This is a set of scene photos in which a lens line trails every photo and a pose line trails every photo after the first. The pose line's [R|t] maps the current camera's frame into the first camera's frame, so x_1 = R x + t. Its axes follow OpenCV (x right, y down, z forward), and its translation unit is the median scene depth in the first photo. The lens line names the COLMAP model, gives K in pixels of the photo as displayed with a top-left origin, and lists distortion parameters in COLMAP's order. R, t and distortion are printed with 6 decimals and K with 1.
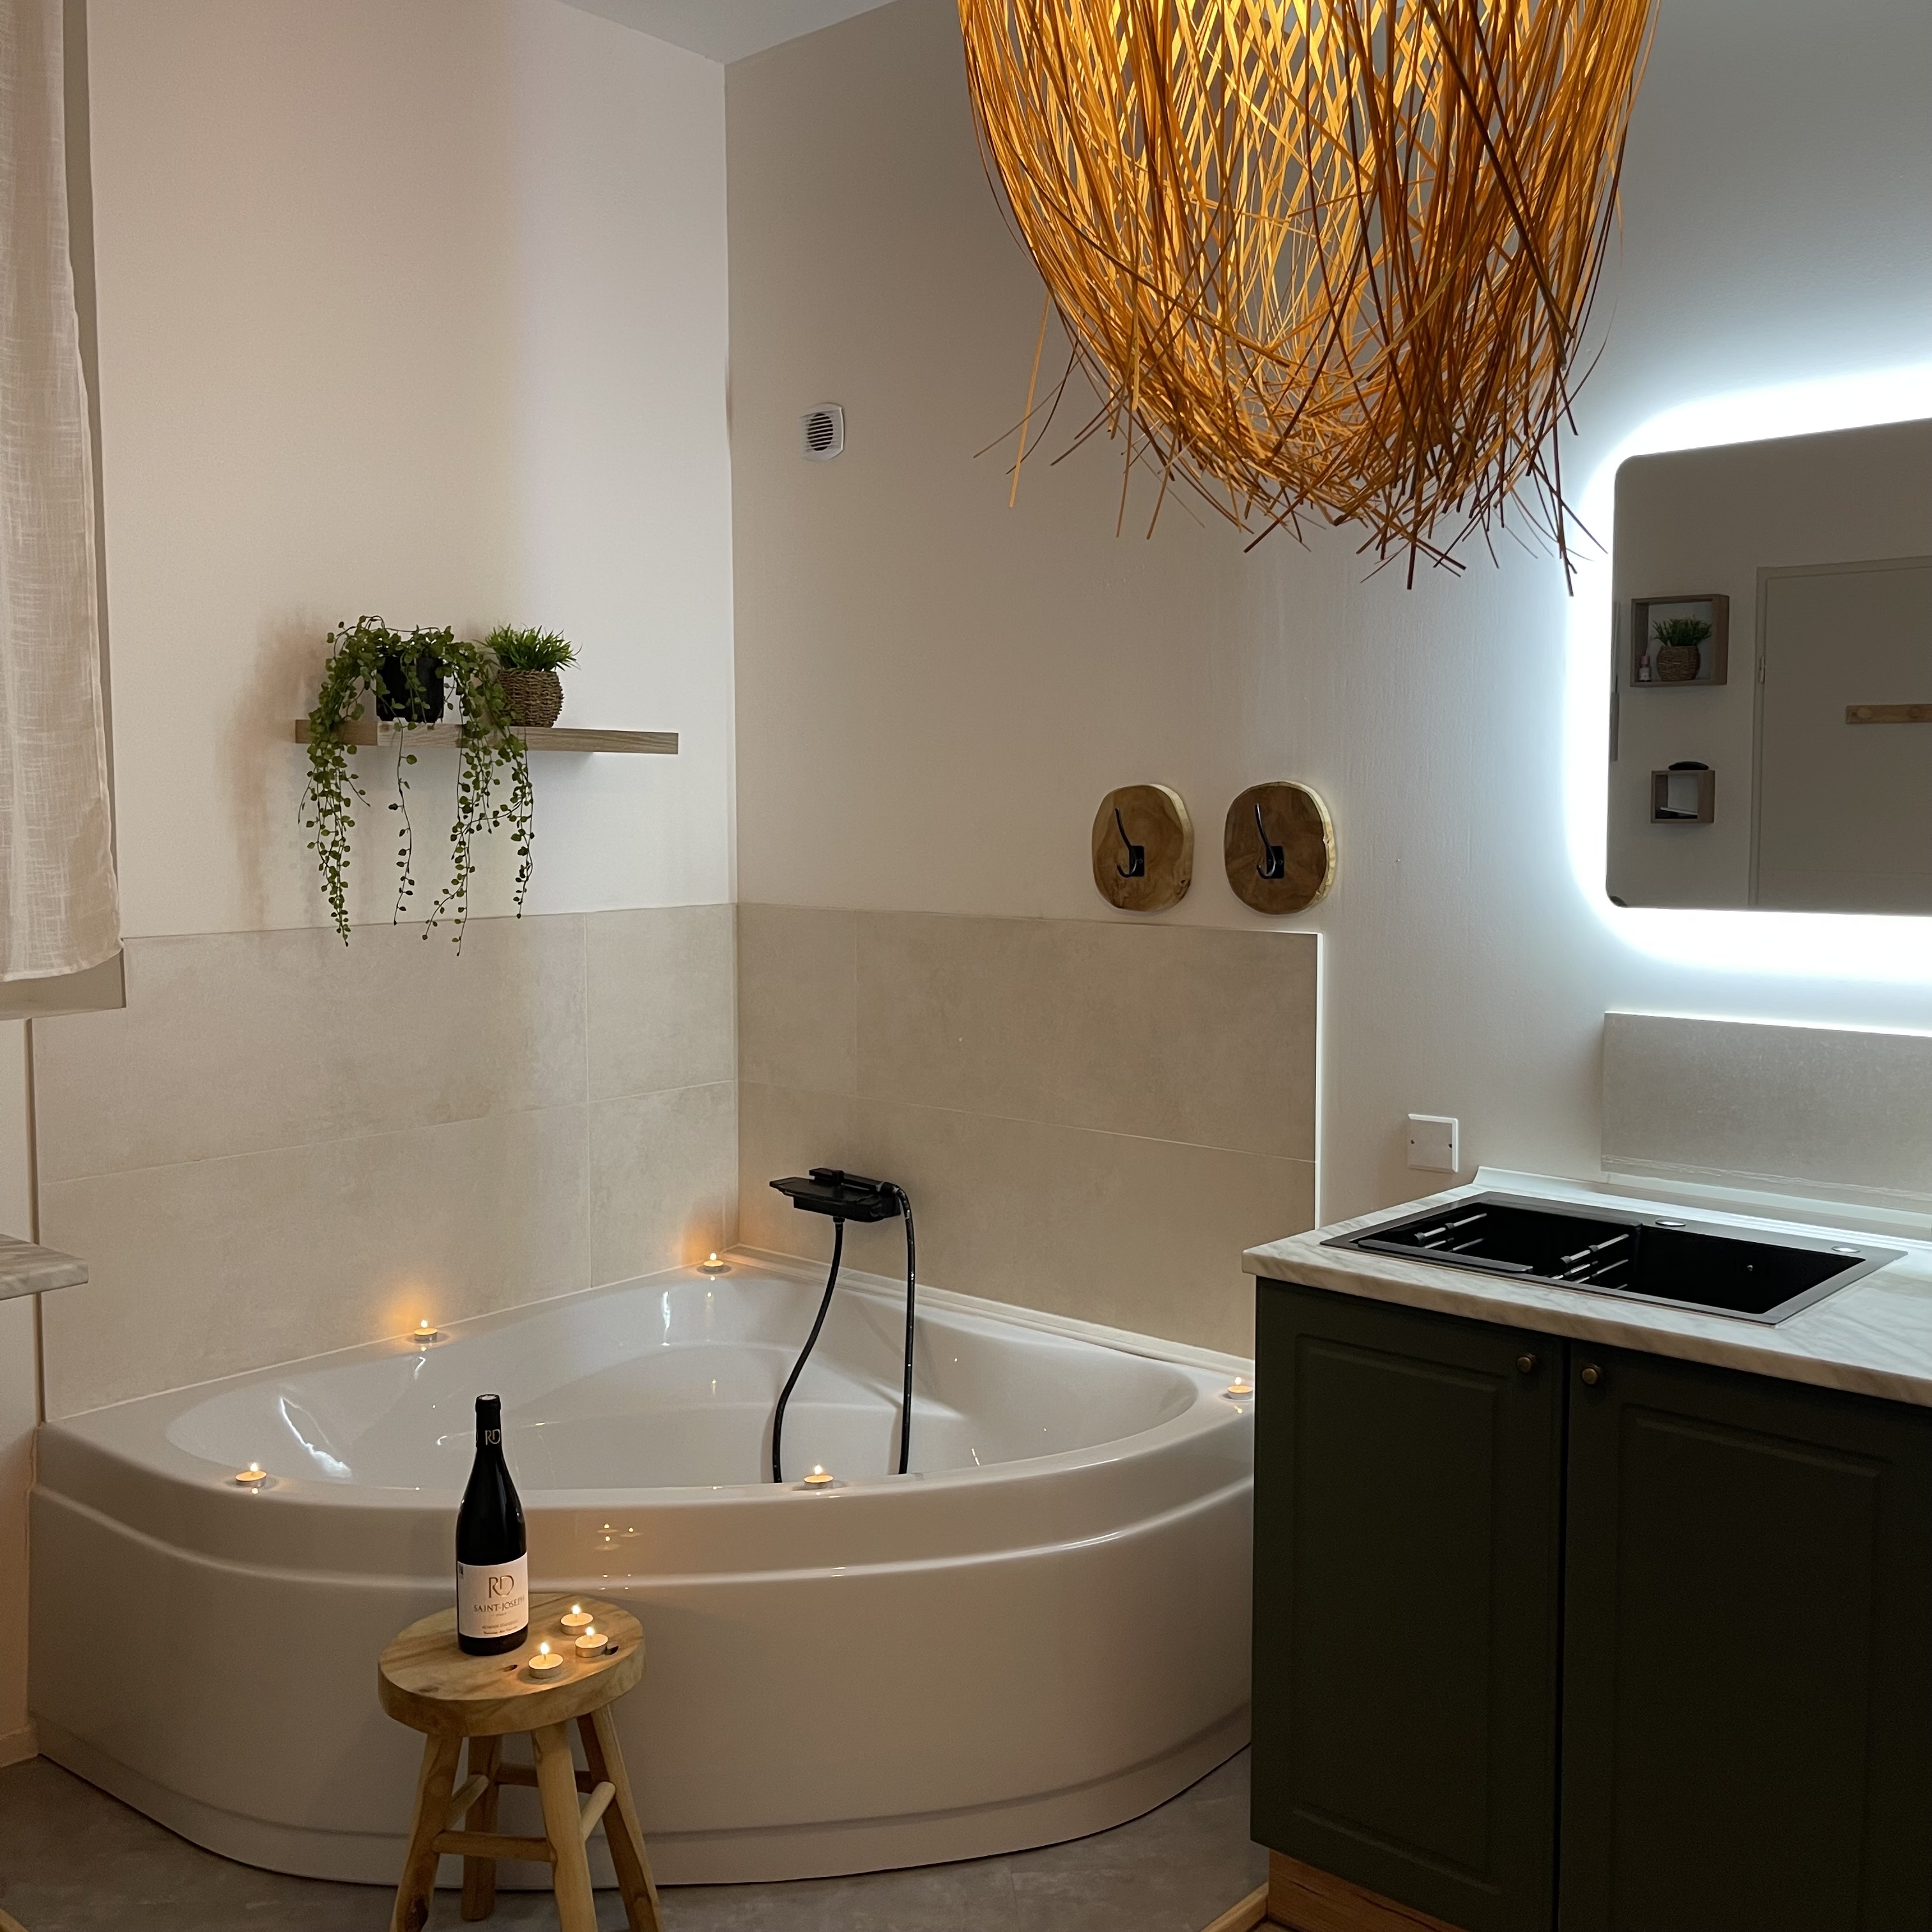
lens RADIAL K [[1974.9, 0, 964.9], [0, 1974.9, 959.0], [0, 0, 1]] dist [0.002338, 0.000000]
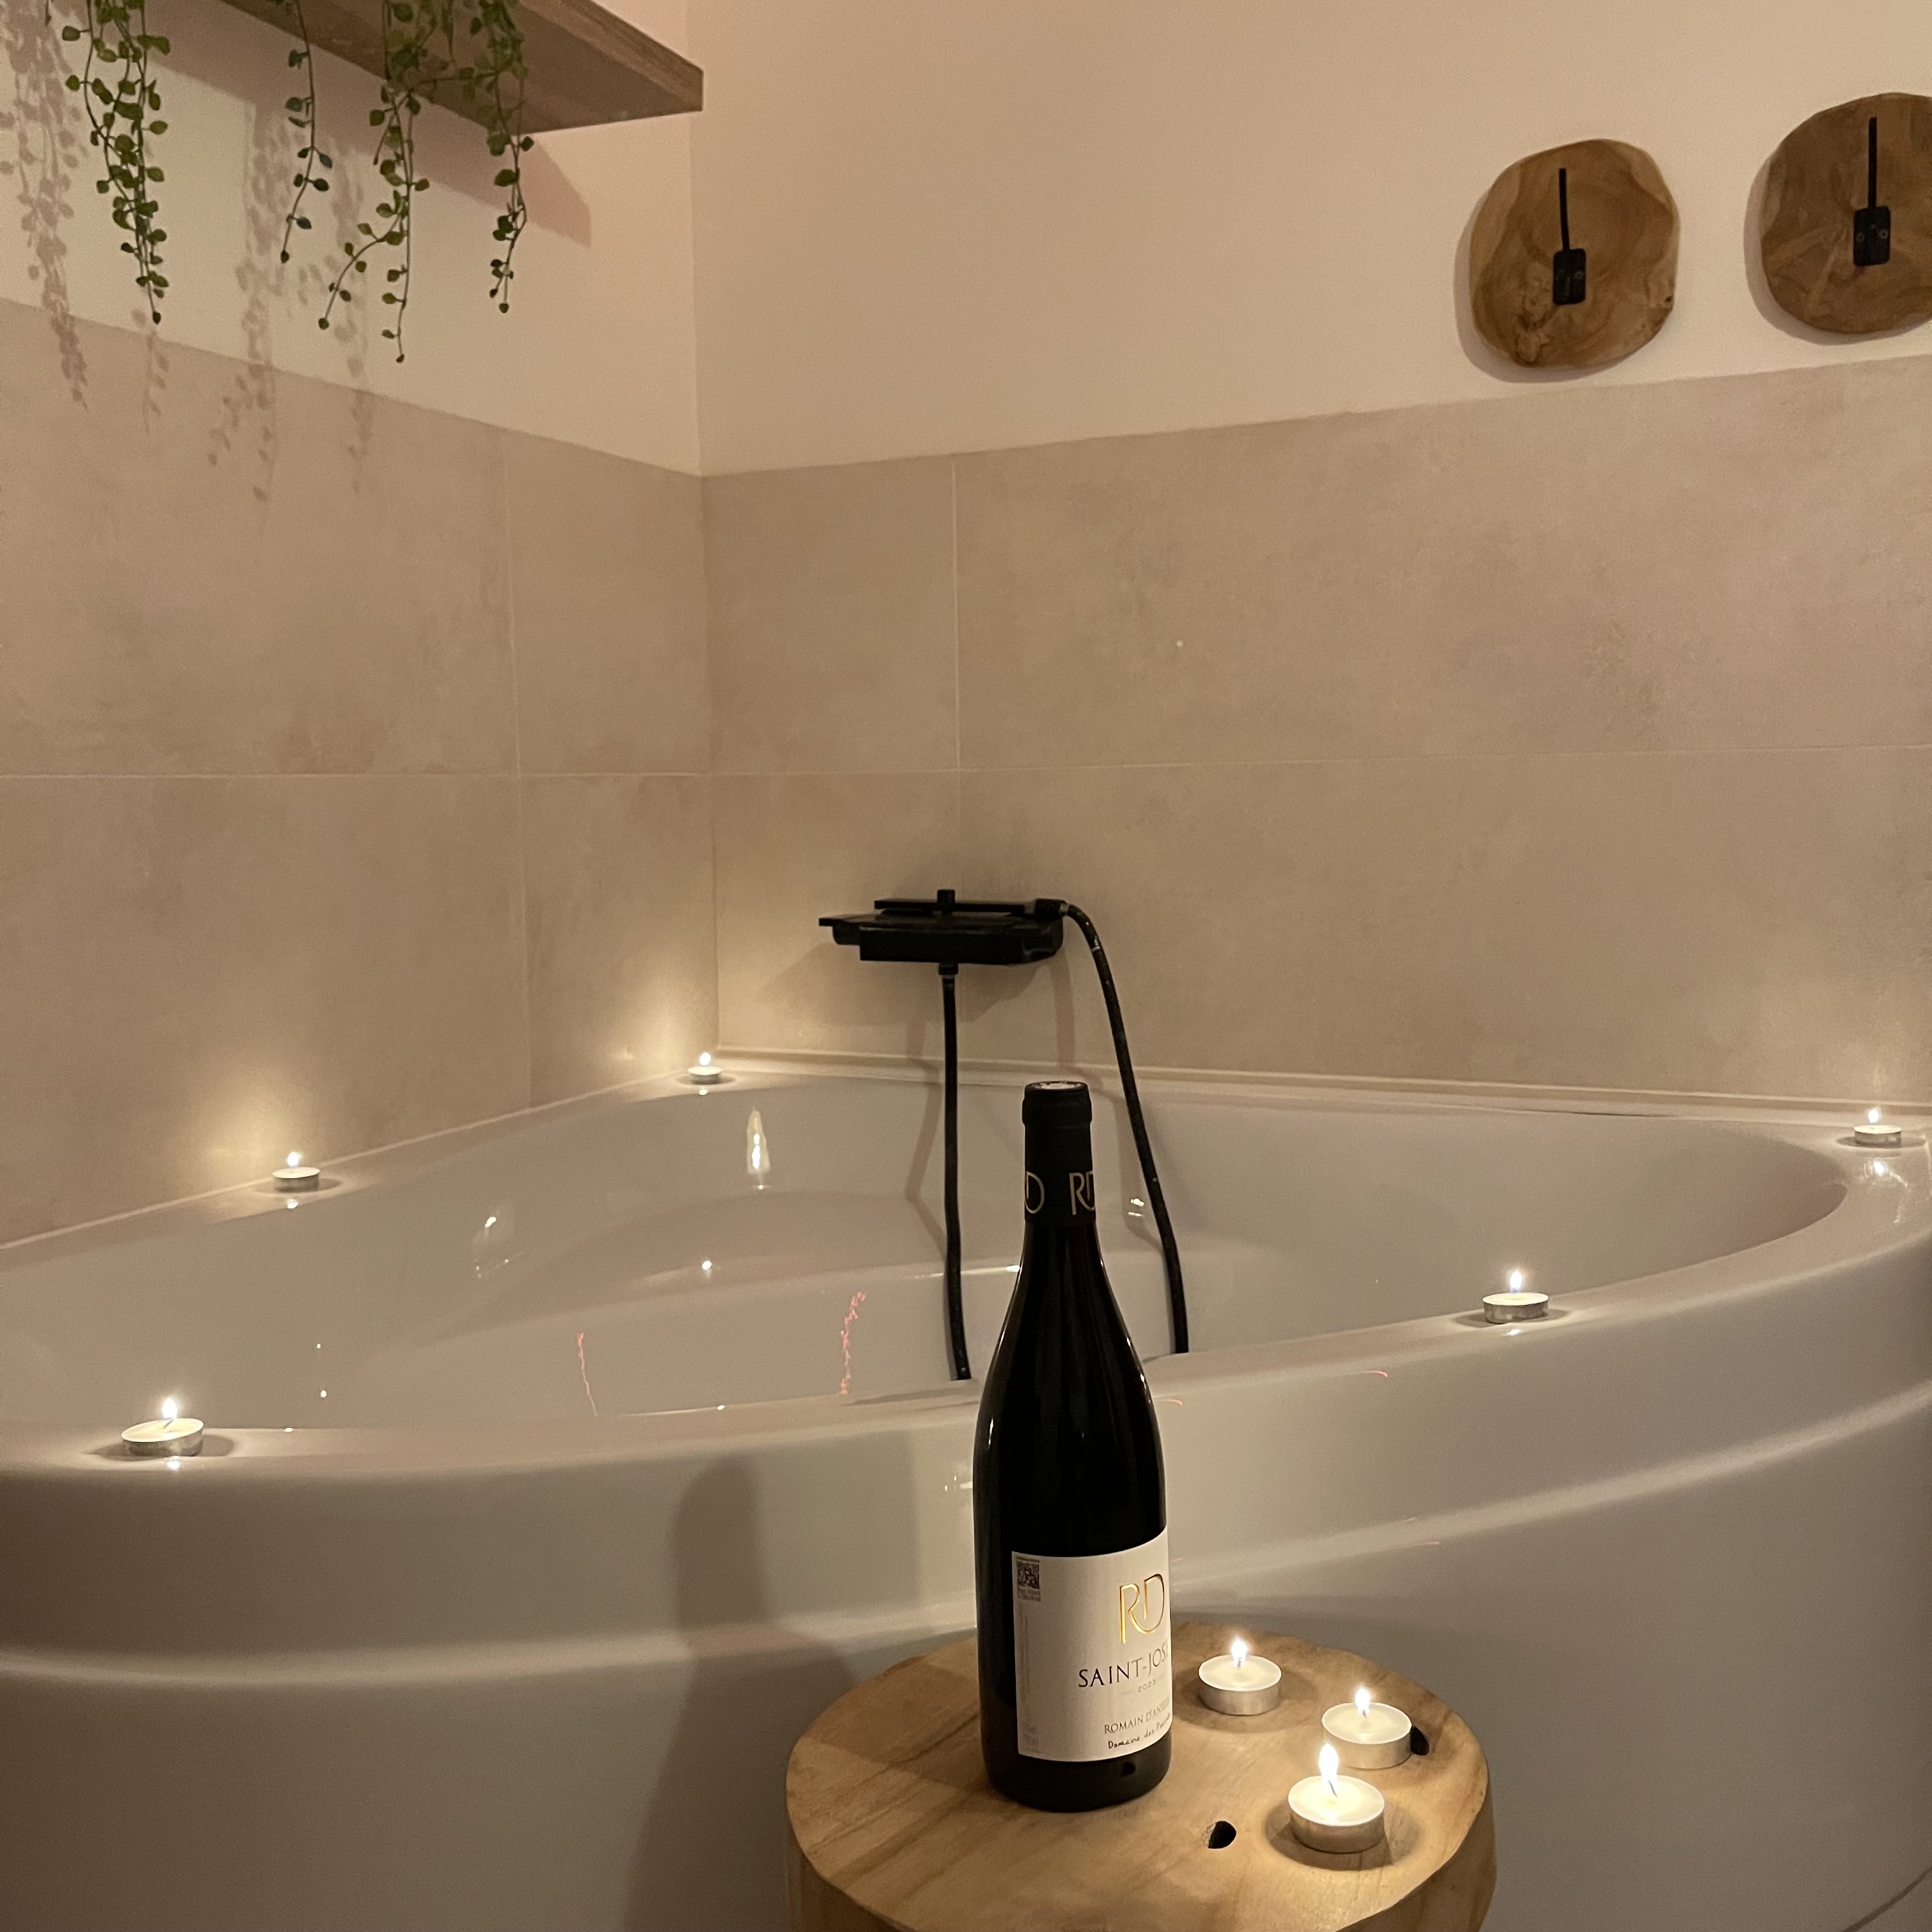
lens RADIAL K [[1974.9, 0, 970.4], [0, 1974.9, 973.9], [0, 0, 1]] dist [0.002338, 0.000000]
pose [[0.958121, -0.040881, 0.283431, -0.265147], [0.039026, 0.999164, 0.012190, 0.146955], [-0.283692, -0.000618, 0.958915, 0.495425]]
